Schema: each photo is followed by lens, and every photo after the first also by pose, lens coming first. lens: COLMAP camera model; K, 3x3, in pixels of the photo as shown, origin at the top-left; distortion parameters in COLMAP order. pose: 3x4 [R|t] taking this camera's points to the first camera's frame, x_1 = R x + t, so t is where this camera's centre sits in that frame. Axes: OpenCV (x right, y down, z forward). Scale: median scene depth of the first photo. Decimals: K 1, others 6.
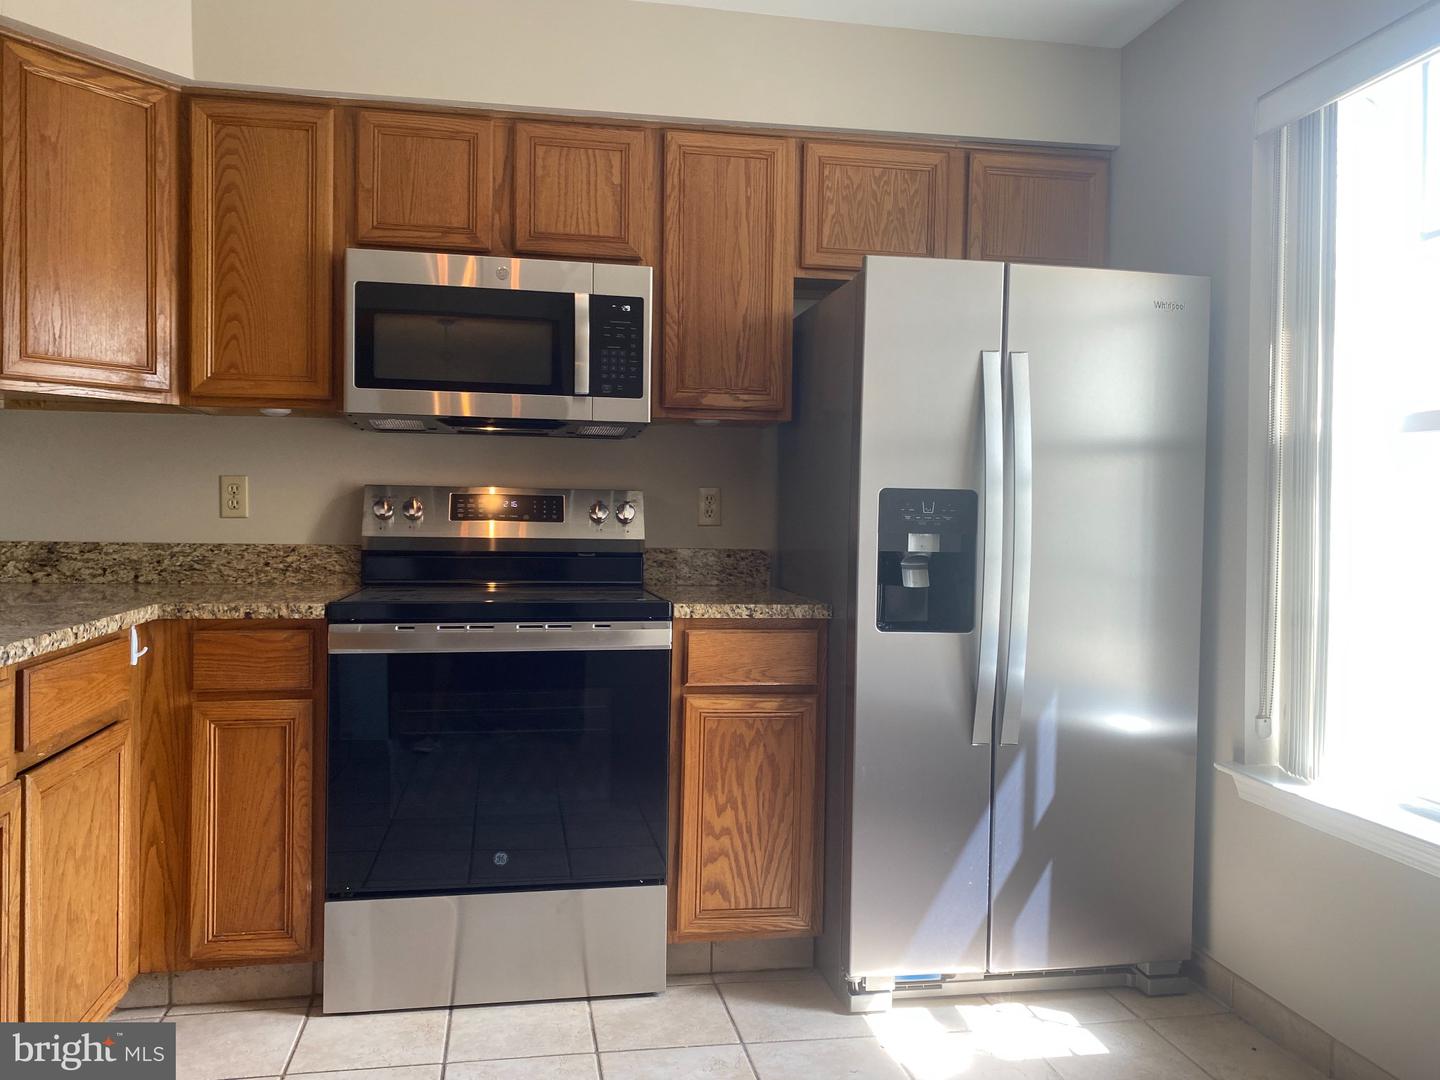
lens RADIAL K [[1117.1, 0, 687.9], [0, 1117.1, 523.3], [0, 0, 1]] dist [0.105781, -0.213008]
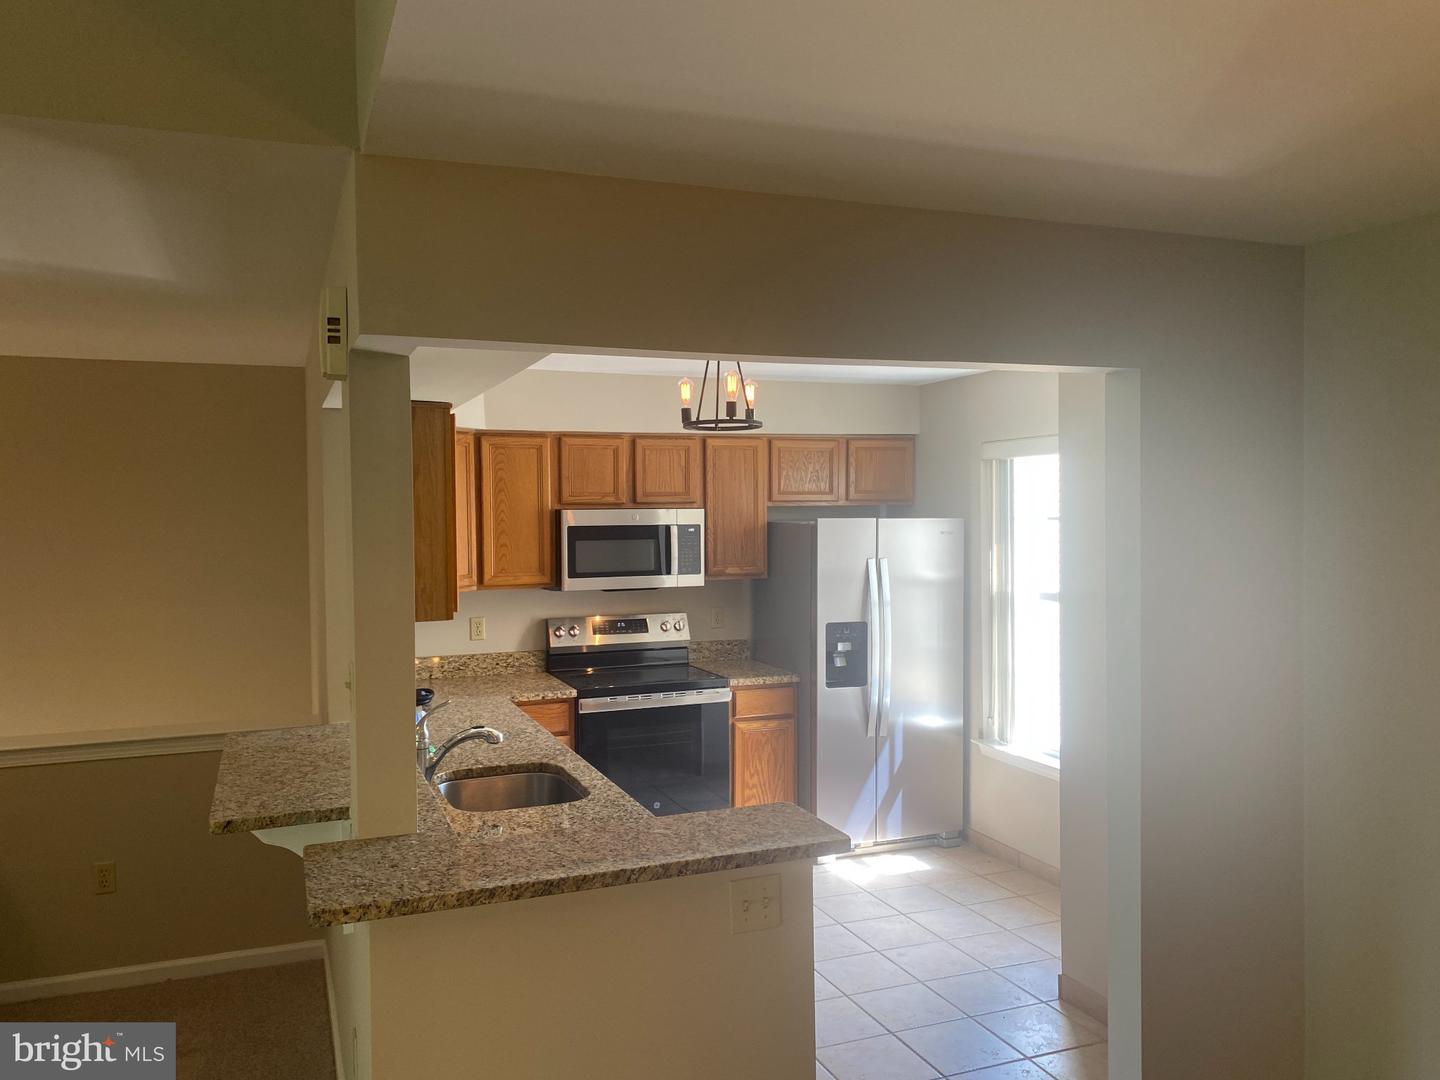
lens RADIAL K [[1117.1, 0, 687.9], [0, 1117.1, 523.3], [0, 0, 1]] dist [0.105781, -0.213008]
pose [[0.981152, -0.026694, 0.191387, -0.476922], [0.025632, 0.999639, 0.008027, -0.235847], [-0.191532, -0.002970, 0.981482, -1.030064]]
